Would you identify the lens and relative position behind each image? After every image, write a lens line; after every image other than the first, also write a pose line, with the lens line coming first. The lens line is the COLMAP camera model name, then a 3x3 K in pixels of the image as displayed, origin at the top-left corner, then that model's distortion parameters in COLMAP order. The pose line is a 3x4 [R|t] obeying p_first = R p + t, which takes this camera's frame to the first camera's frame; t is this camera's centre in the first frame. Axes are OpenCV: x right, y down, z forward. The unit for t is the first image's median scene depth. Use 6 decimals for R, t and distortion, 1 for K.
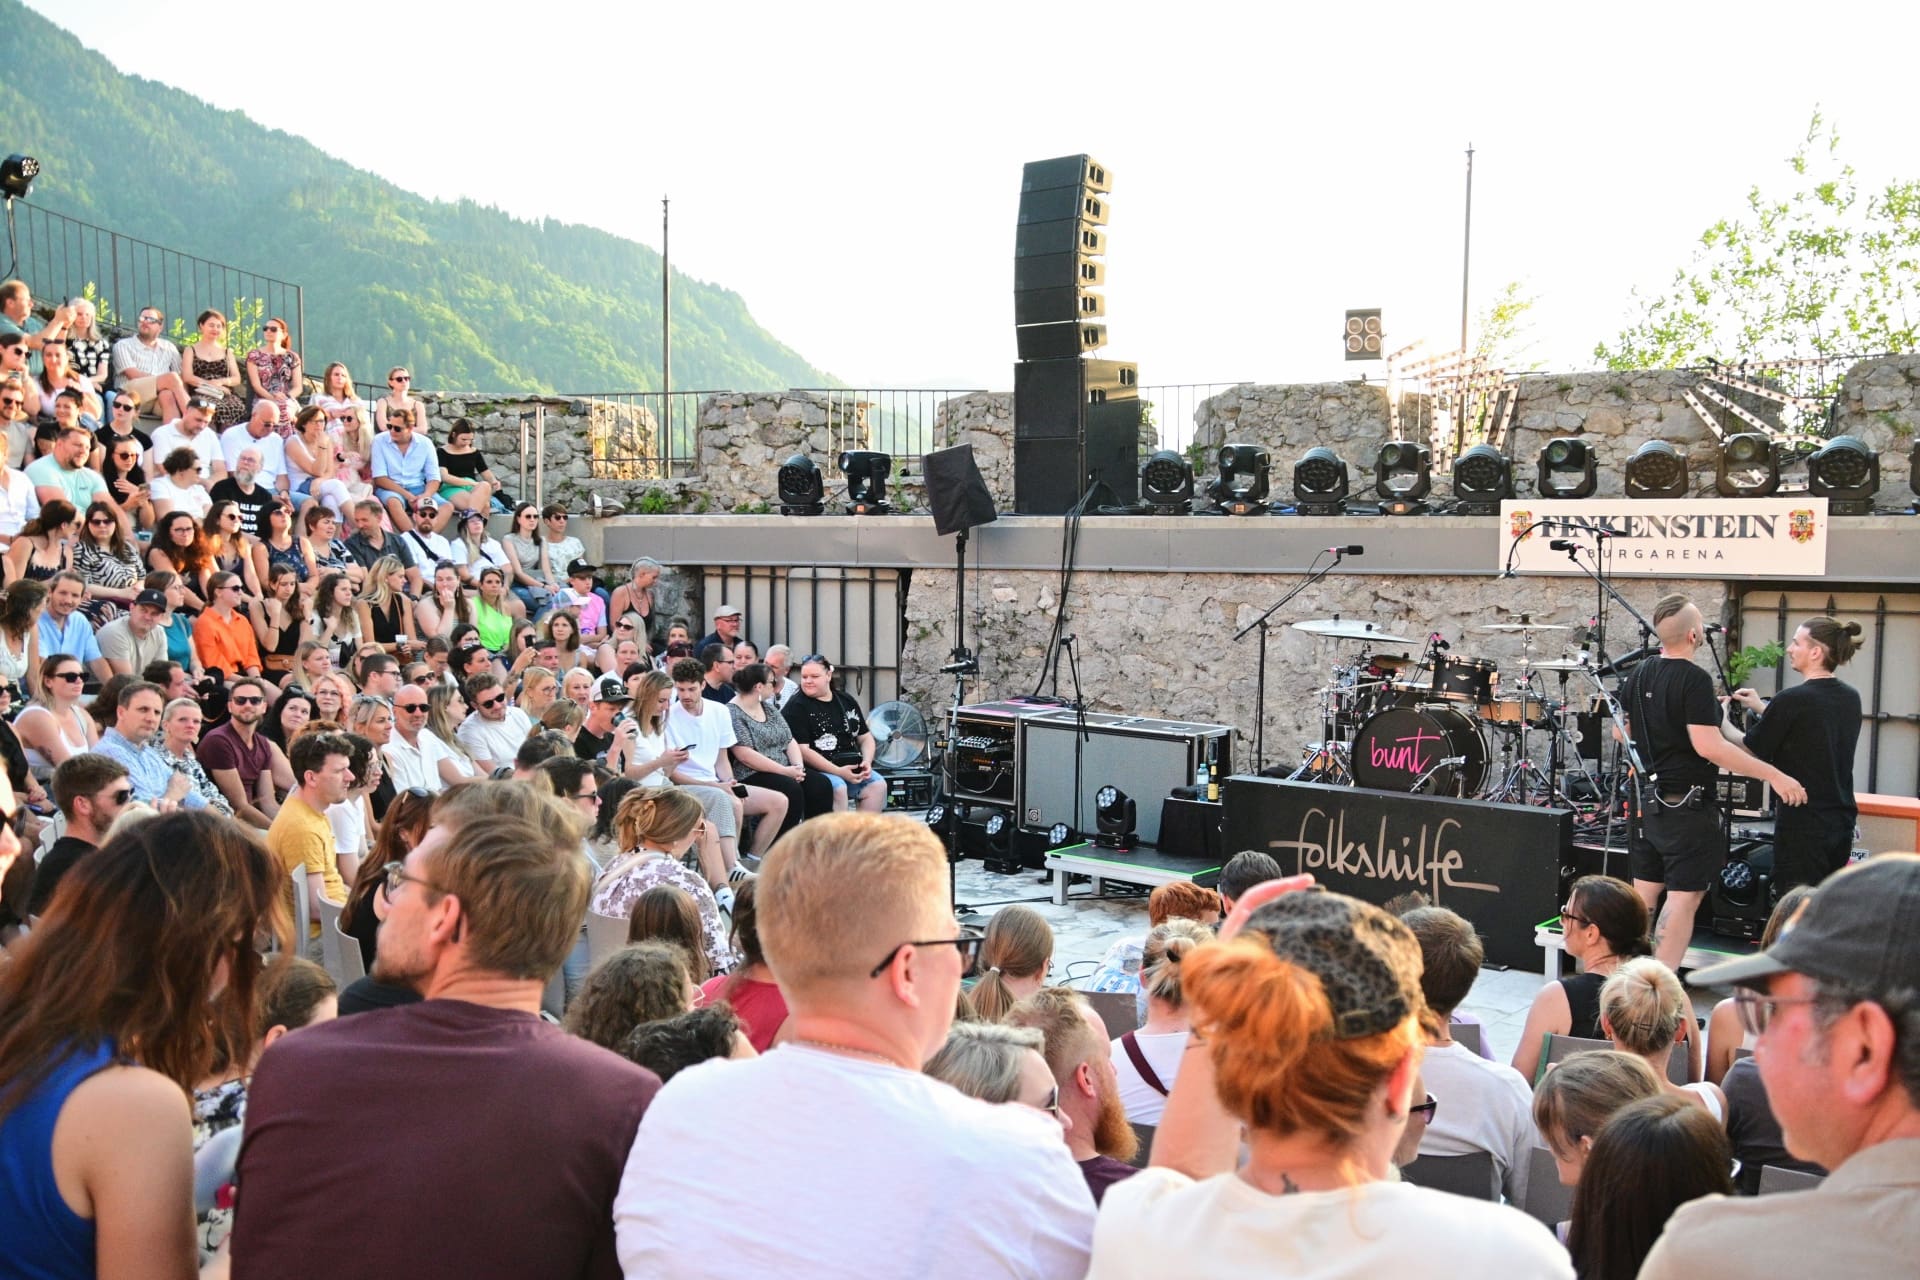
lens RADIAL K [[1899.2, 0, 979.4], [0, 1899.2, 673.3], [0, 0, 1]] dist [0.021704, 0.000000]
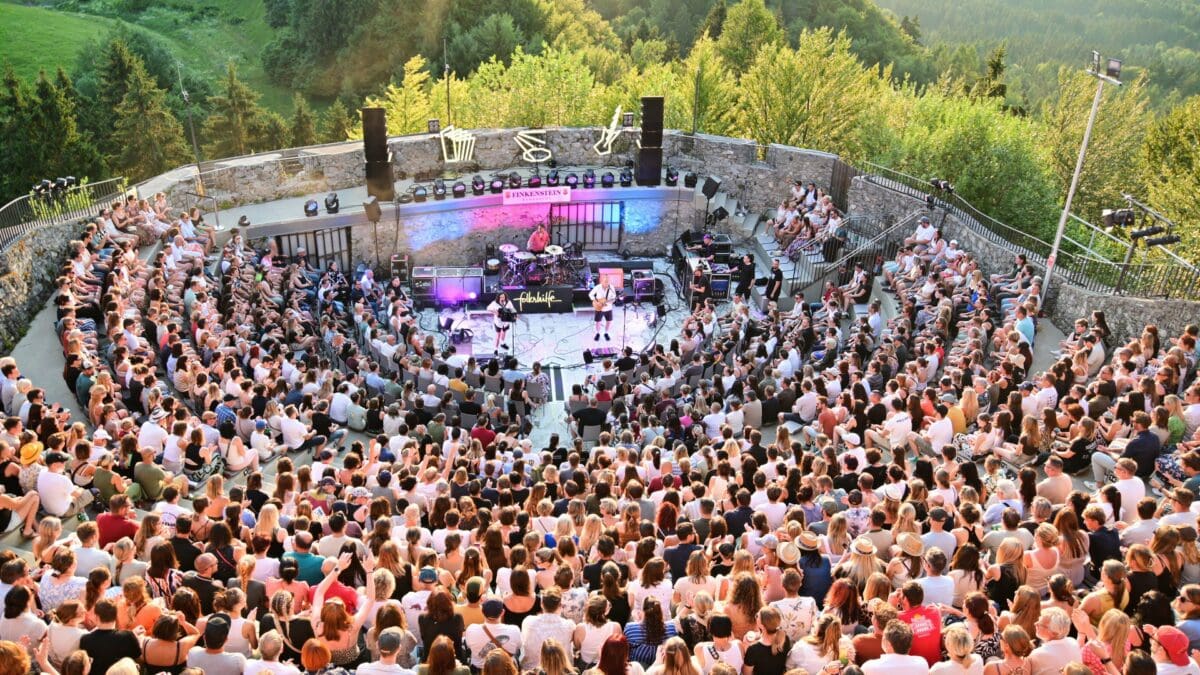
lens RADIAL K [[981.7, 0, 610.9], [0, 981.7, 343.7], [0, 0, 1]] dist [-0.107593, 0.065437]
pose [[0.677563, -0.355866, 0.643637, -1.020175], [0.015070, 0.881677, 0.471613, -0.757272], [-0.735311, -0.309848, 0.602754, -0.574745]]
